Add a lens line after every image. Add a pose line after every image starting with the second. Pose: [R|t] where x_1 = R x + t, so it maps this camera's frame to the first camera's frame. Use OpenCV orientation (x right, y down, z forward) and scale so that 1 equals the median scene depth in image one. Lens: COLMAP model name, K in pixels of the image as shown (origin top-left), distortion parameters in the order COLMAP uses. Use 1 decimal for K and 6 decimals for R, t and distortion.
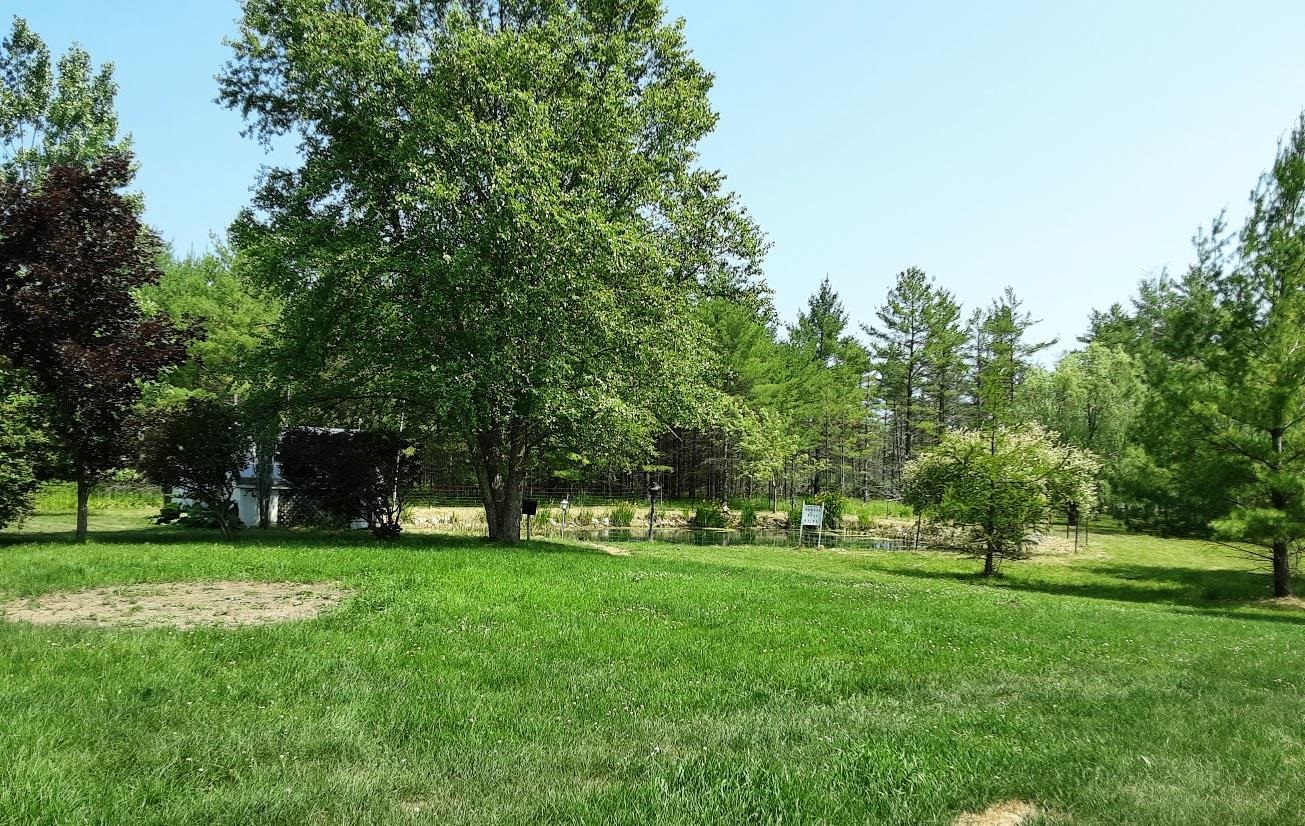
lens RADIAL K [[1019.2, 0, 653.4], [0, 1019.2, 422.7], [0, 0, 1]] dist [0.003490, -0.022901]
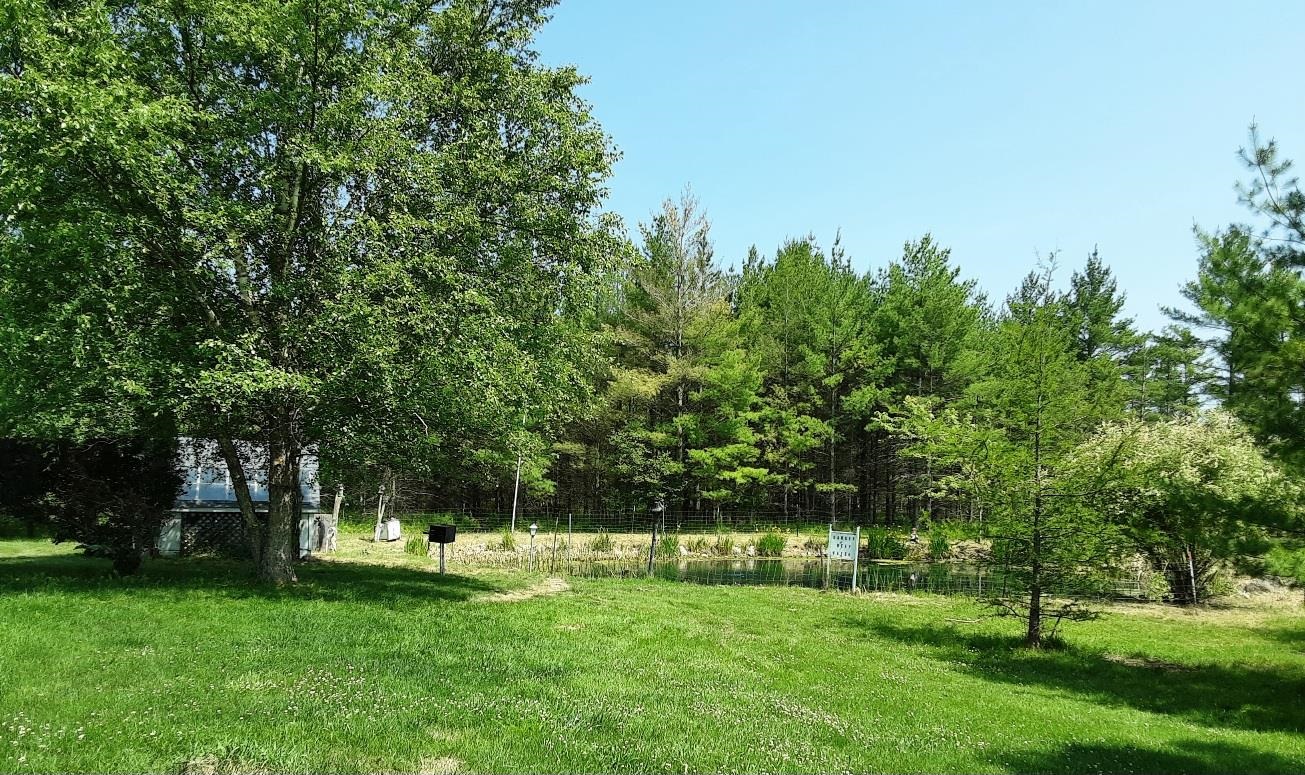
lens RADIAL K [[1063.3, 0, 652.5], [0, 1063.3, 394.8], [0, 0, 1]] dist [0.003938, -0.002211]
pose [[0.947467, -0.039392, -0.317420, 0.168106], [0.024533, 0.998414, -0.050675, 0.012025], [0.318912, 0.040226, 0.946930, 0.150123]]
